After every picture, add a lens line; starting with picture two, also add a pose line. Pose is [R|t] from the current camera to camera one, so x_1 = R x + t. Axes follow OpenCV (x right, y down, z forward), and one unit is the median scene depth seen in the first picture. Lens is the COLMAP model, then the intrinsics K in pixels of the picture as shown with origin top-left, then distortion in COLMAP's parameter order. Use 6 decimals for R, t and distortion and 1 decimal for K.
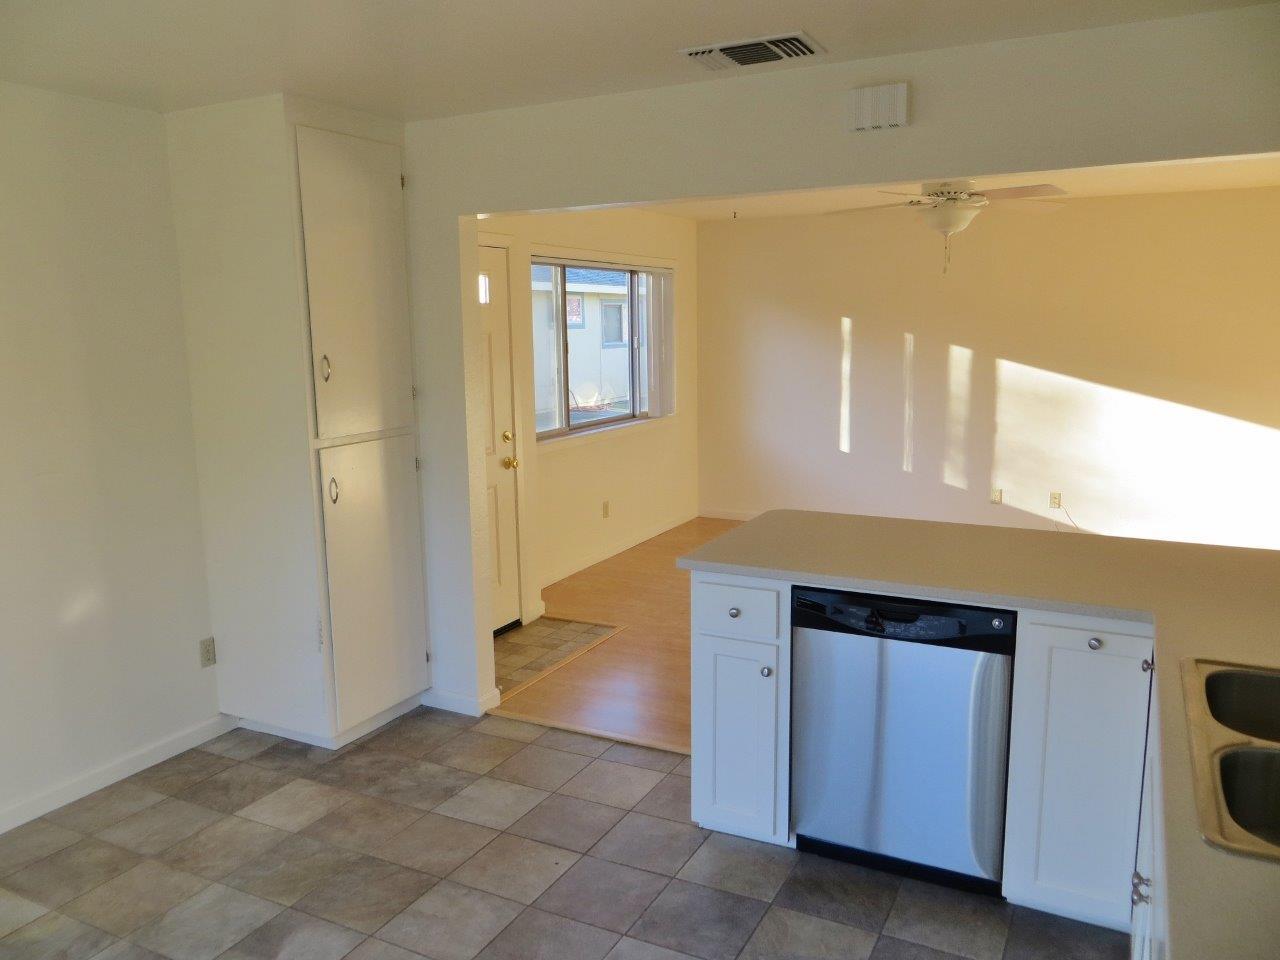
lens RADIAL K [[974.0, 0, 640.0], [0, 974.0, 480.0], [0, 0, 1]] dist [-0.010919, 0.006091]
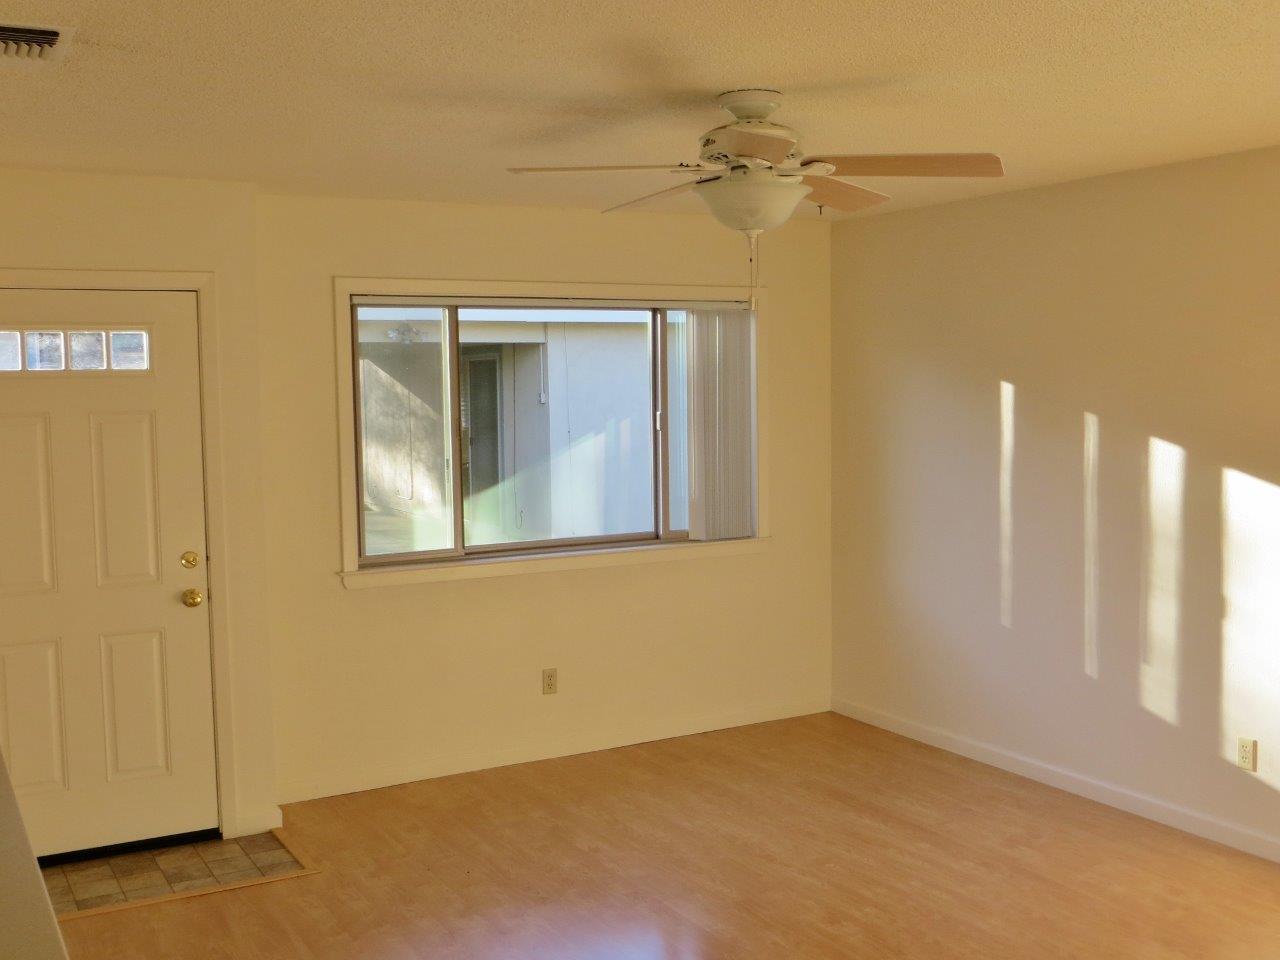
lens RADIAL K [[1353.9, 0, 640.0], [0, 1353.9, 480.0], [0, 0, 1]] dist [-0.045628, 0.058167]
pose [[0.833116, 0.042520, -0.551462, 0.491726], [-0.086776, 0.994742, -0.054397, -0.056987], [0.546249, 0.093173, 0.832425, 0.282415]]
